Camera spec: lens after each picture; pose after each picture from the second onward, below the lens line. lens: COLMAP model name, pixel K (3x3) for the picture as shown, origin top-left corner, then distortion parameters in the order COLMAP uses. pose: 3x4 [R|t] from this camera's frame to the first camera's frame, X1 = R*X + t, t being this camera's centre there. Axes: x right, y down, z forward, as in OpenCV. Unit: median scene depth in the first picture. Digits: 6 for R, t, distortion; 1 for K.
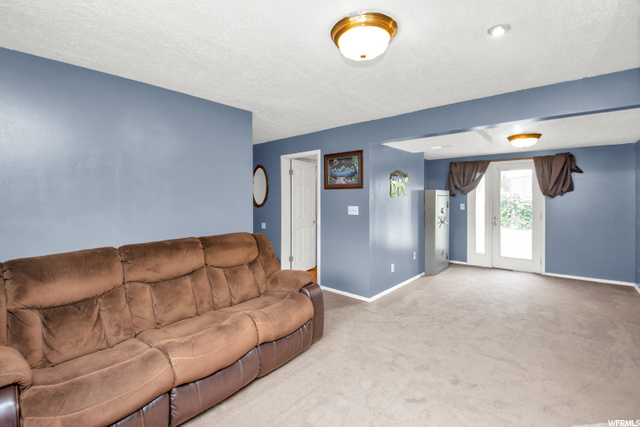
lens RADIAL K [[299.2, 0, 317.4], [0, 299.2, 201.5], [0, 0, 1]] dist [0.019729, -0.026500]
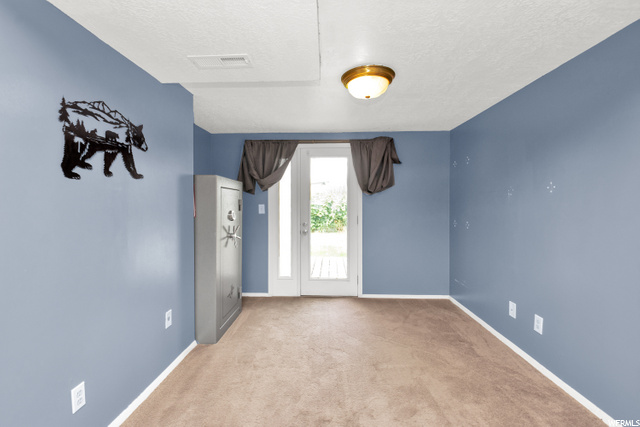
lens RADIAL K [[299.2, 0, 317.4], [0, 299.2, 201.5], [0, 0, 1]] dist [0.019729, -0.026500]
pose [[0.791738, 0.006569, 0.610826, 0.200083], [0.005839, 0.999815, -0.018321, 0.015306], [-0.610833, 0.018072, 0.791553, 0.452687]]
